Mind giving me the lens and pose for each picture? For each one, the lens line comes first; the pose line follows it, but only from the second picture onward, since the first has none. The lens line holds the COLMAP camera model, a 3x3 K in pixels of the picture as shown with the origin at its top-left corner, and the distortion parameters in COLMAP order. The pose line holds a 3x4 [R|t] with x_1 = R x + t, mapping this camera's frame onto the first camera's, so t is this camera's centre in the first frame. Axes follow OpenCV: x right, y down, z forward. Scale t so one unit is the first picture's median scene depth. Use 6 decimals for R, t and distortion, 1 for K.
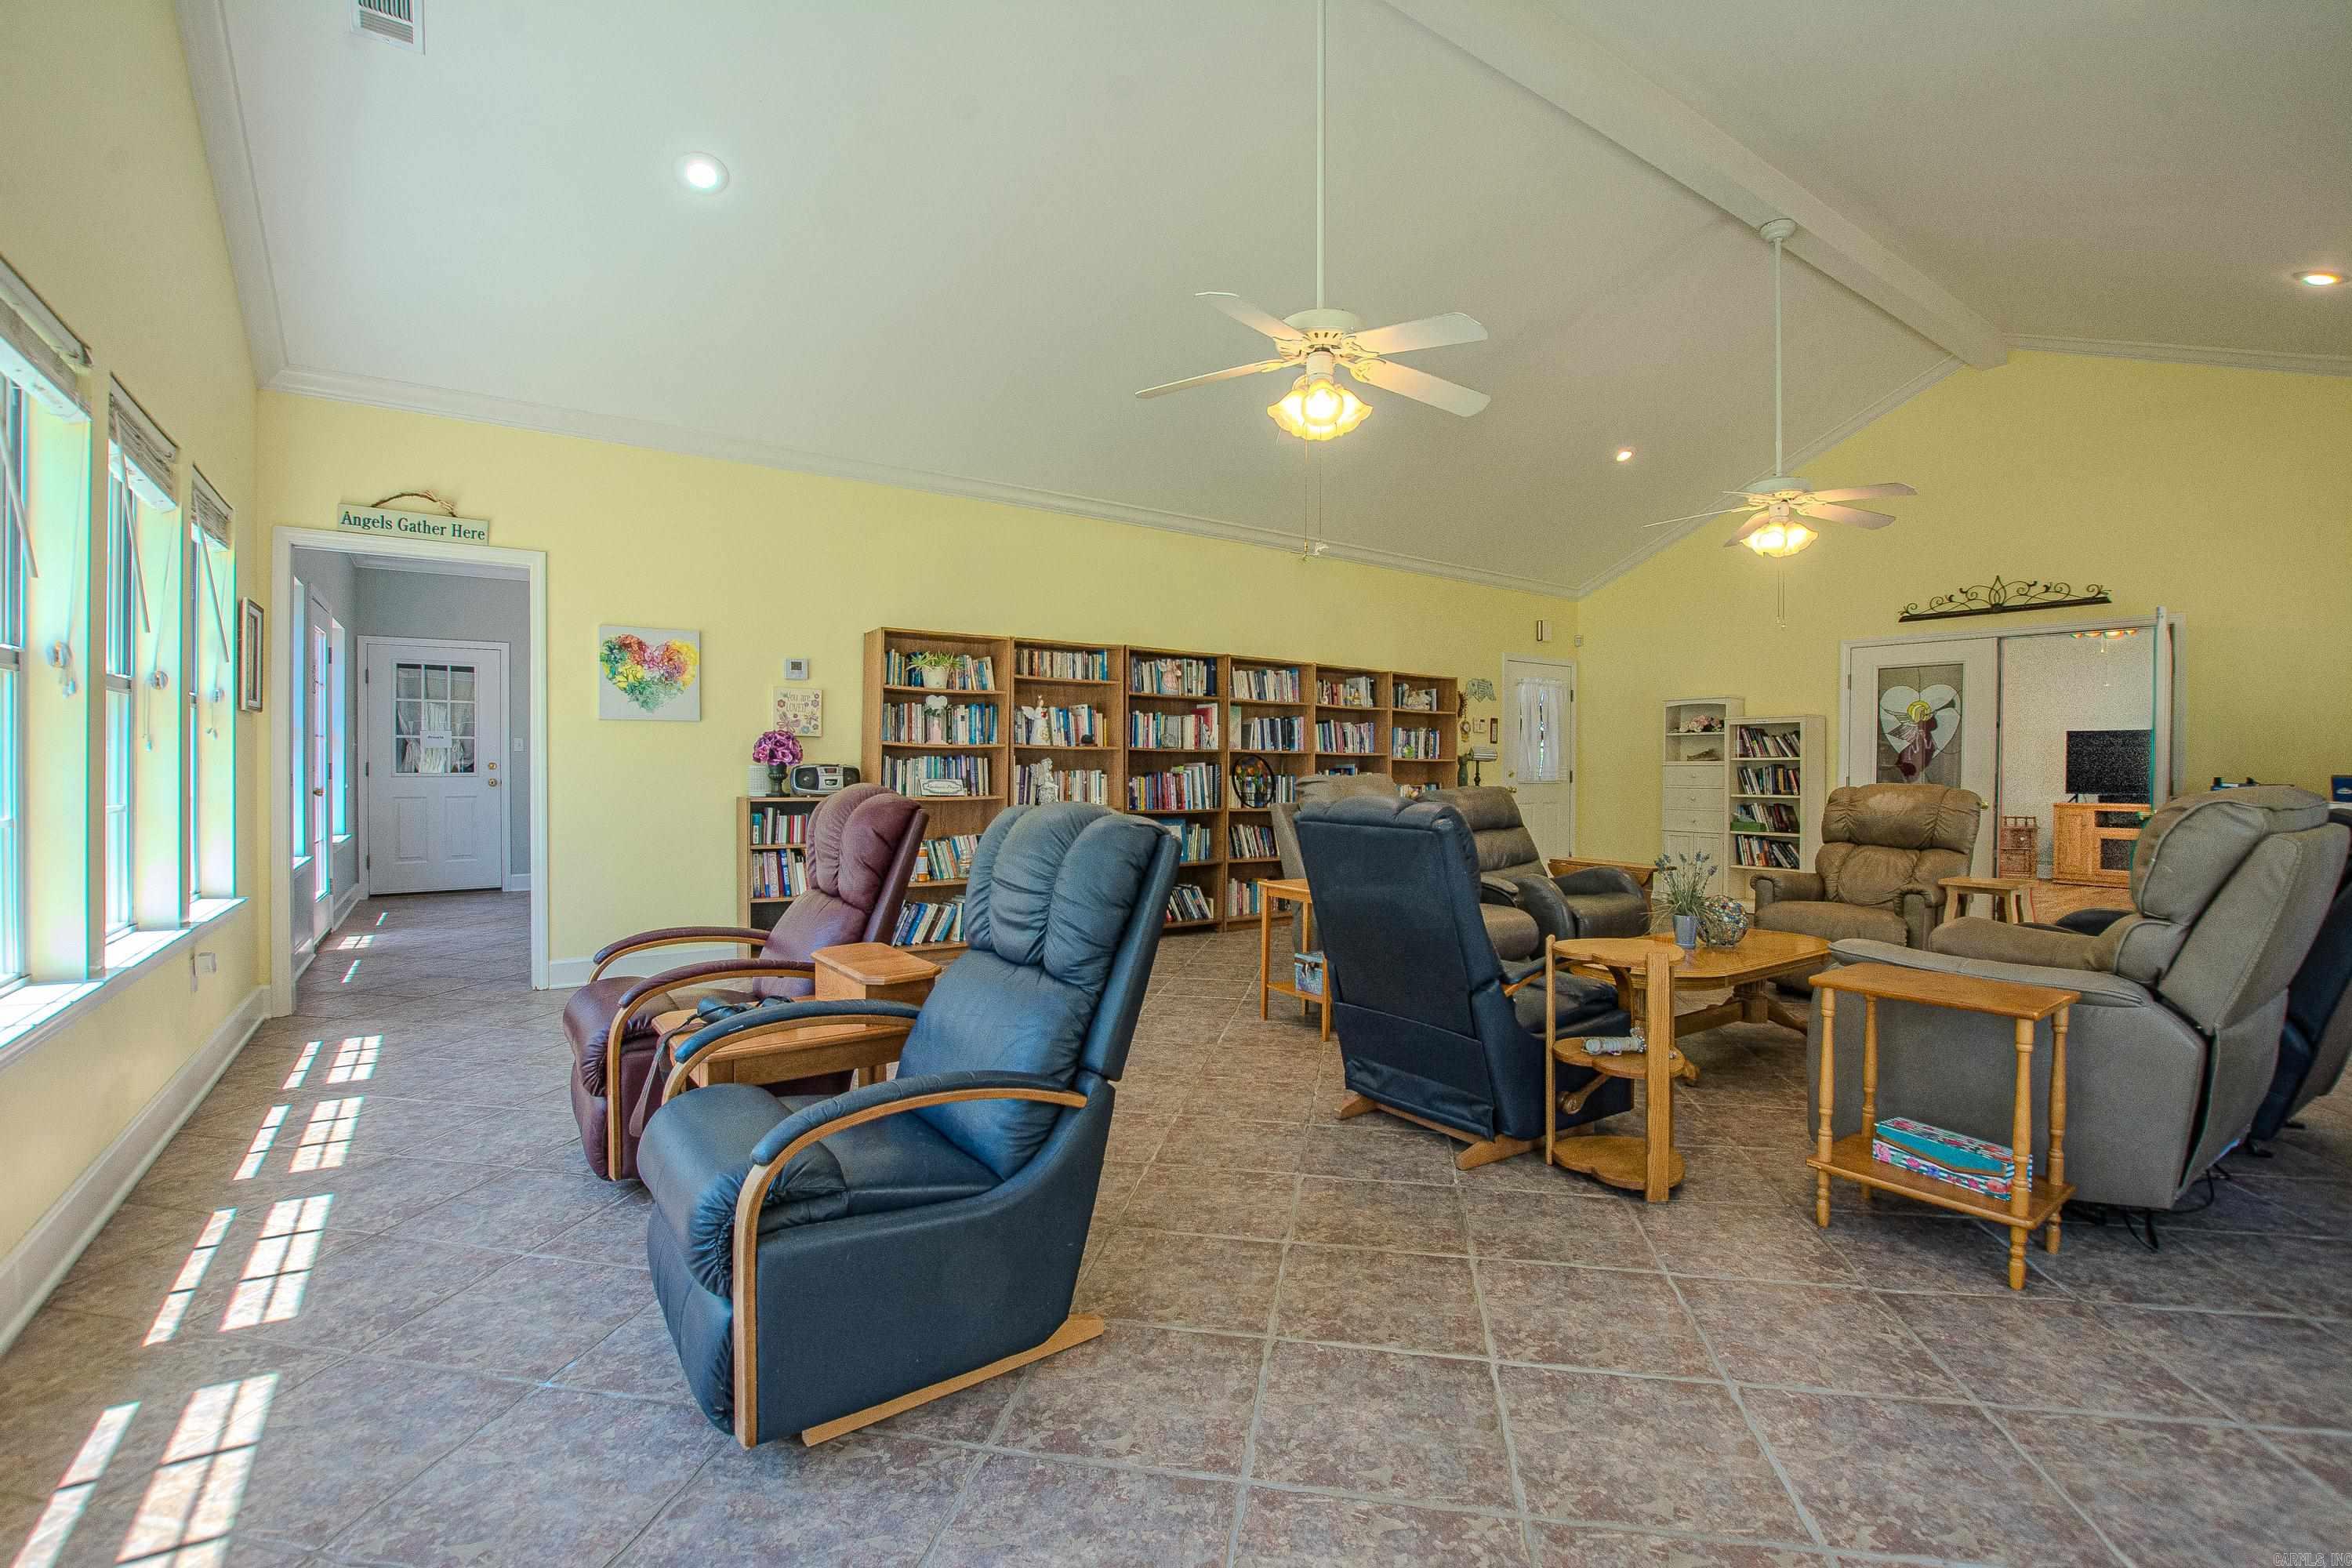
lens RADIAL K [[1013.7, 0, 1182.3], [0, 1013.7, 748.9], [0, 0, 1]] dist [-0.001196, -0.000608]
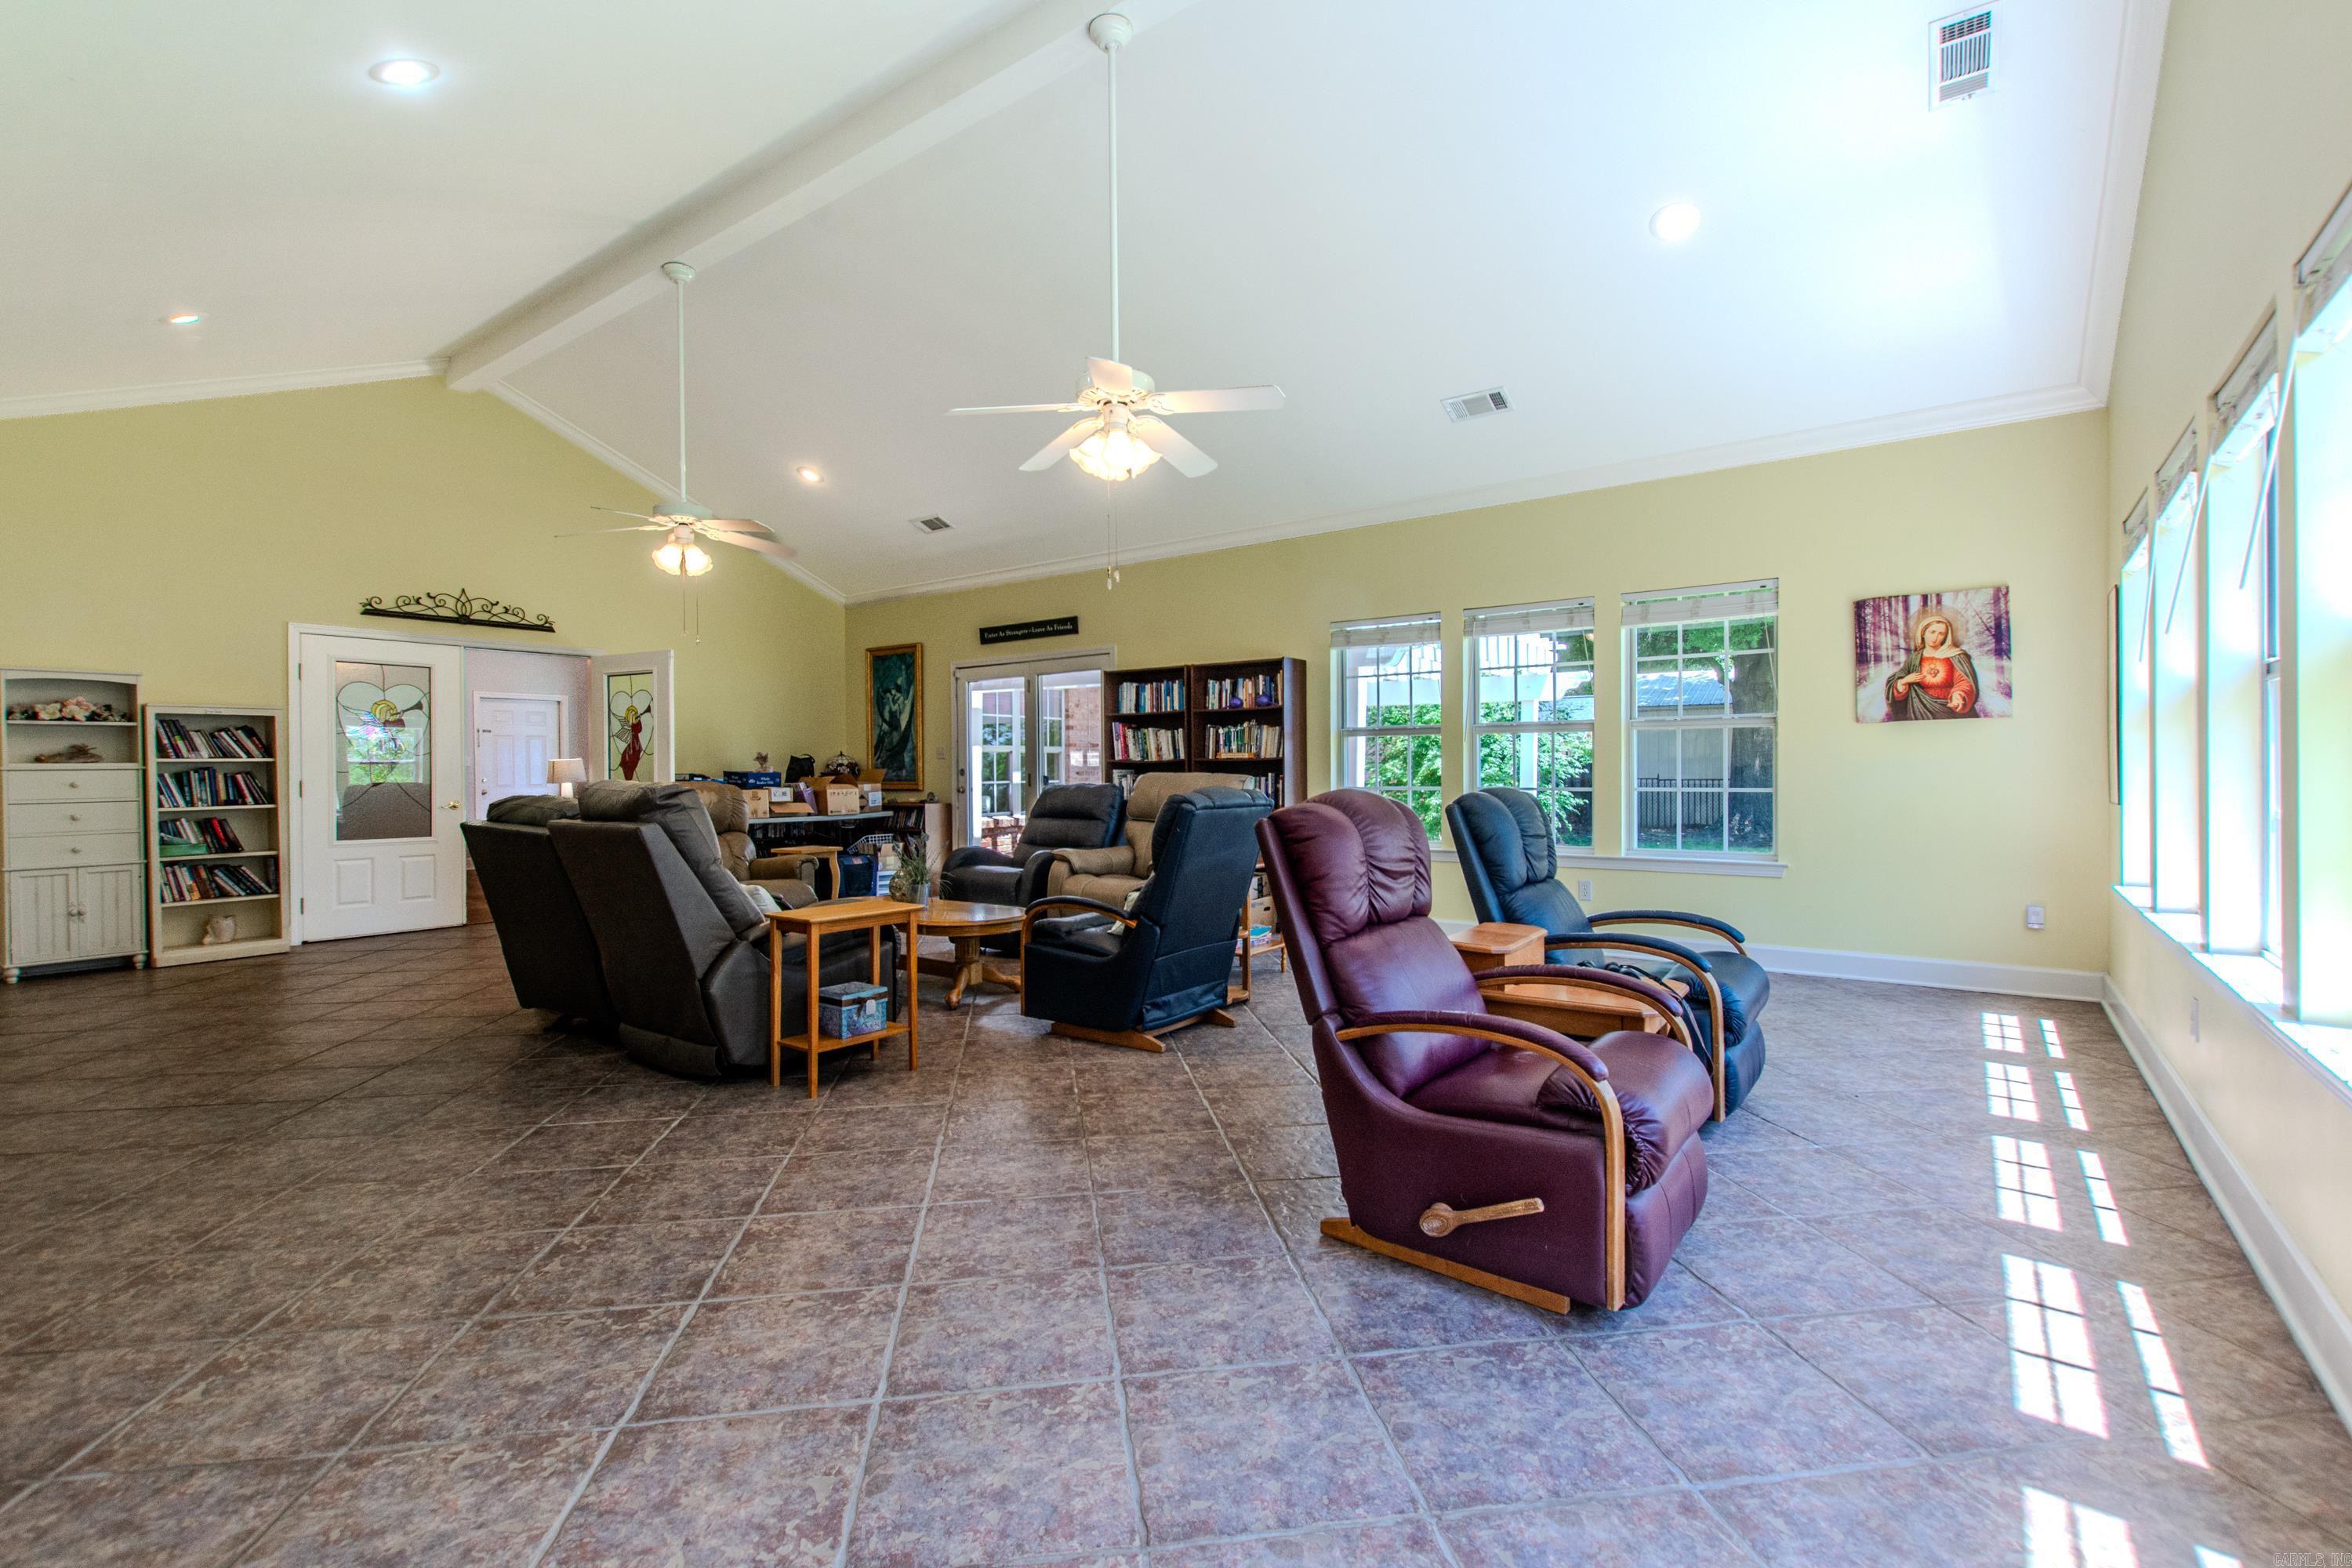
lens RADIAL K [[1042.7, 0, 1186.8], [0, 1042.7, 763.1], [0, 0, 1]] dist [0.000033, 0.000707]
pose [[-0.313242, 0.001679, 0.949672, -1.163636], [-0.006974, 0.999967, -0.004068, 0.028044], [-0.949648, -0.007898, -0.313220, 1.528166]]
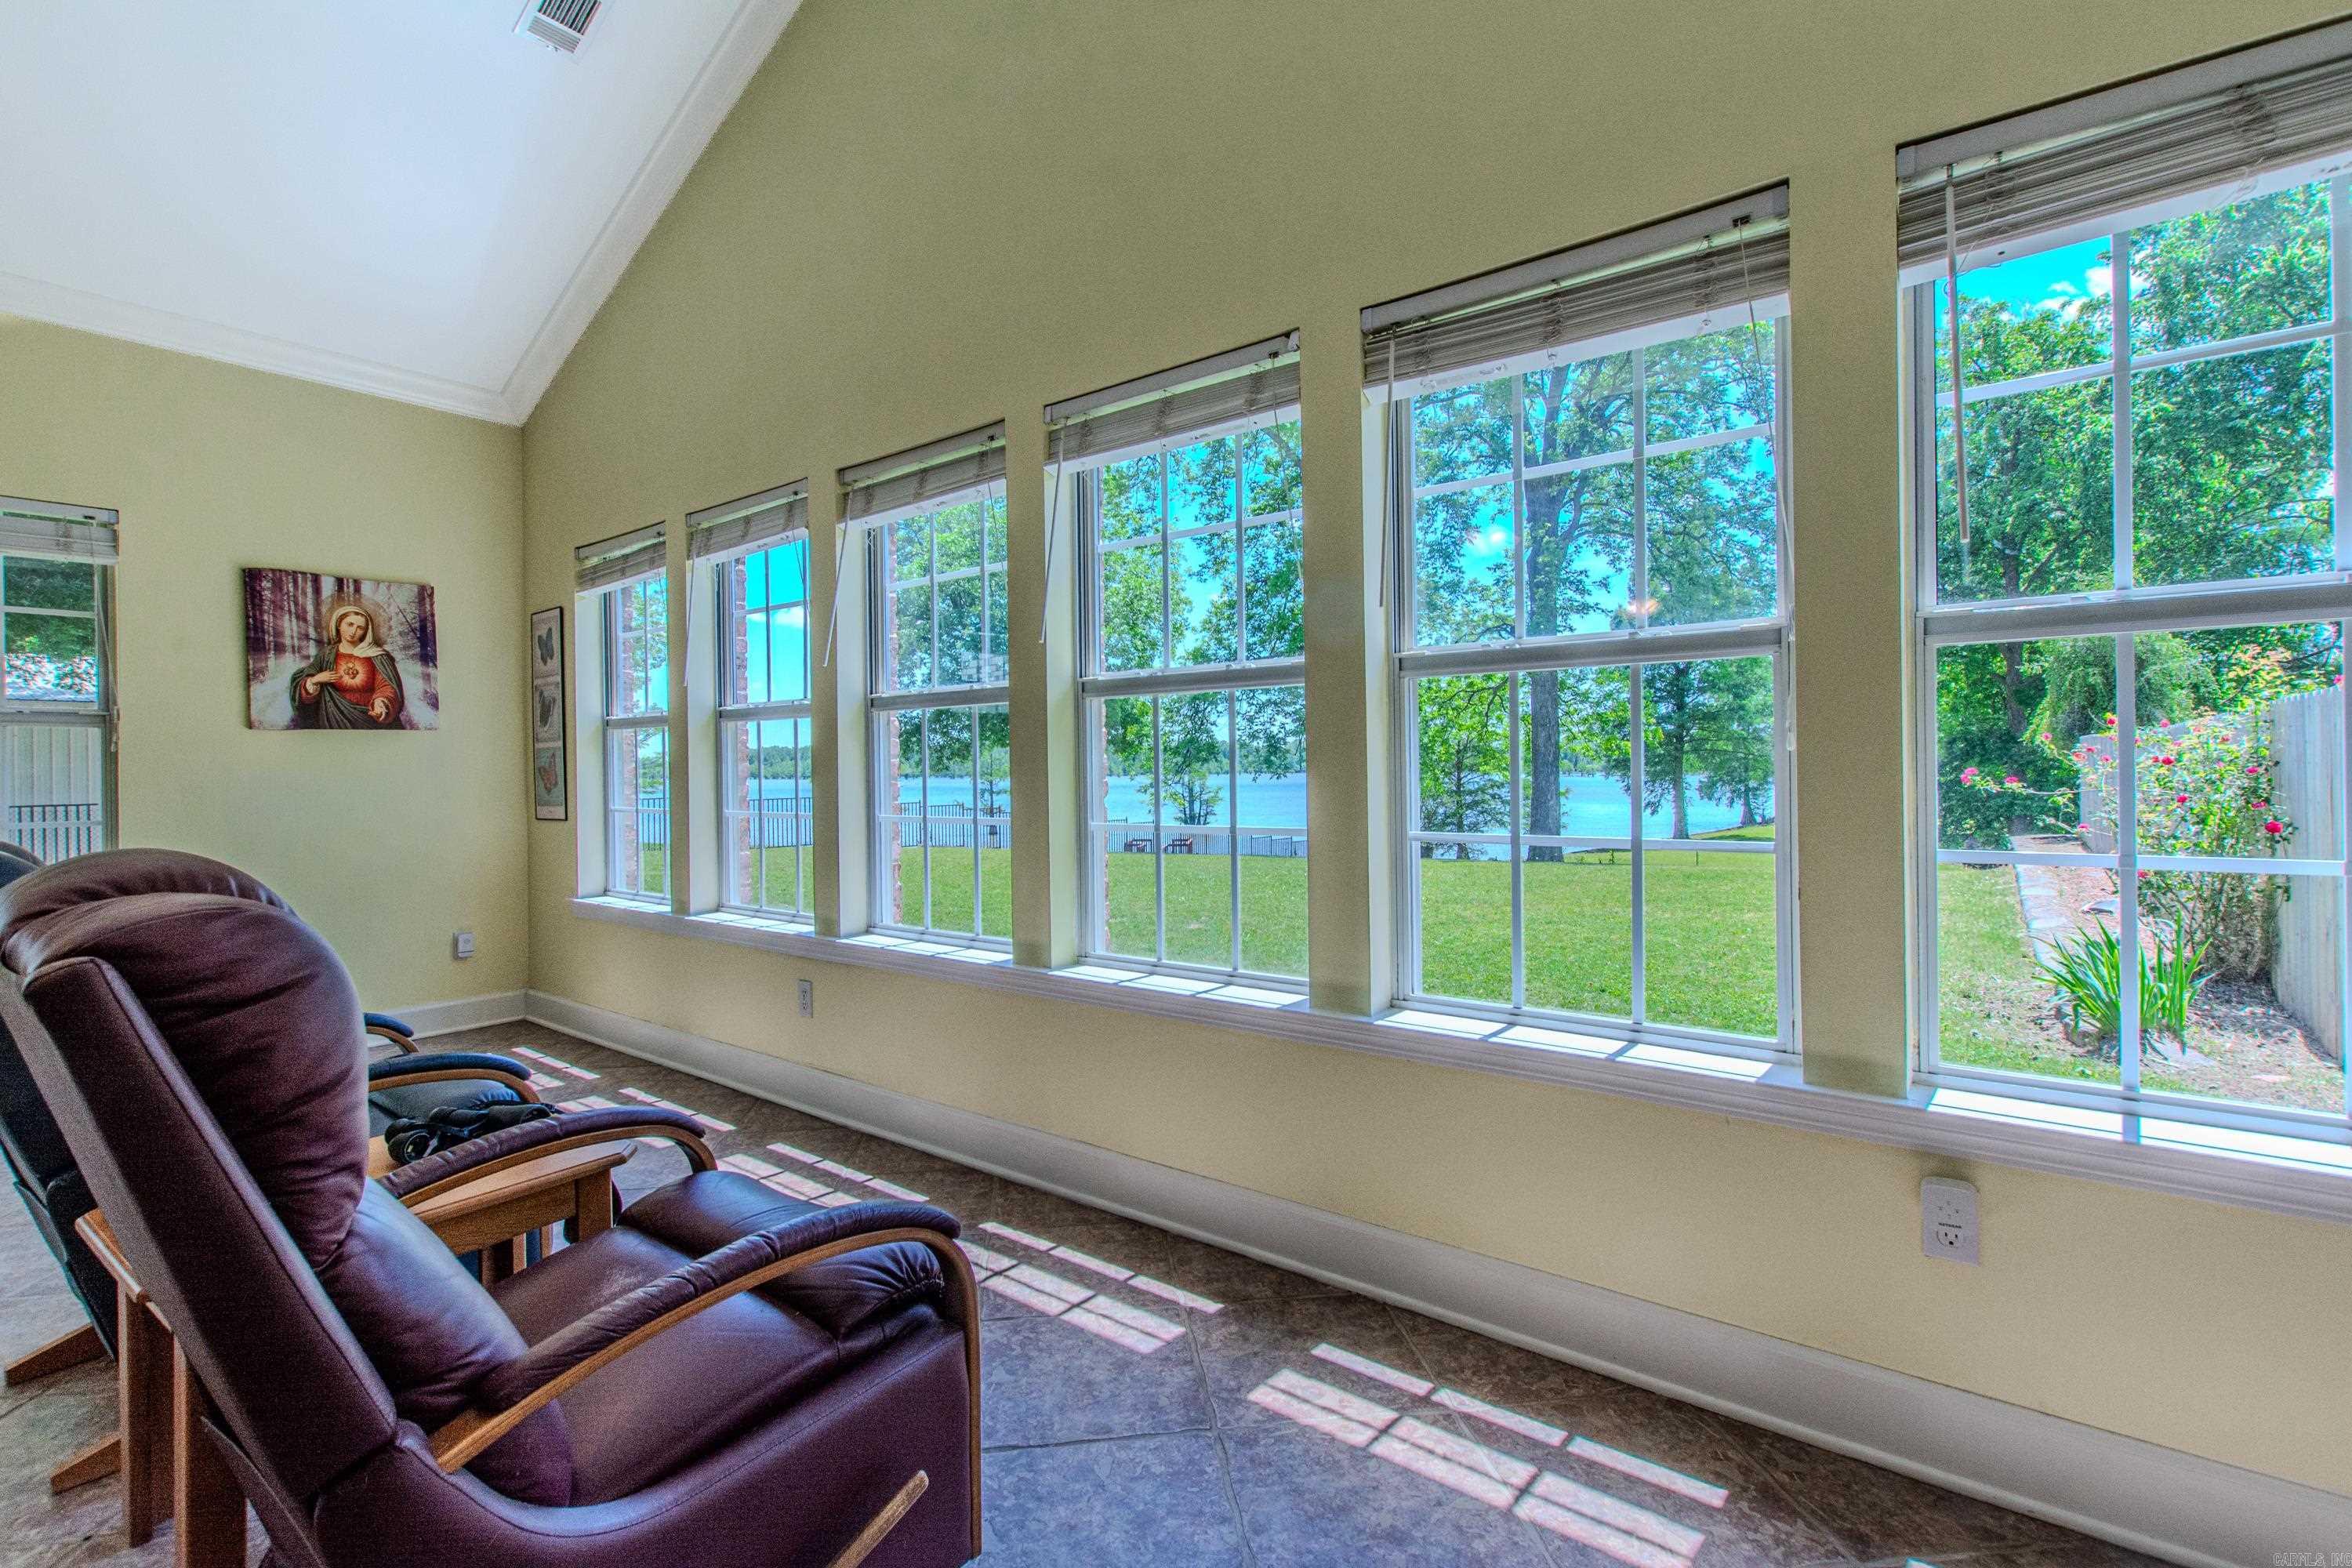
lens RADIAL K [[1055.8, 0, 1169.5], [0, 1055.8, 771.1], [0, 0, 1]] dist [0.000921, 0.000341]
pose [[-0.956702, 0.006217, -0.291002, -0.567935], [0.010284, 0.999870, -0.012448, 0.028307], [0.290886, -0.014902, -0.956642, 1.542055]]
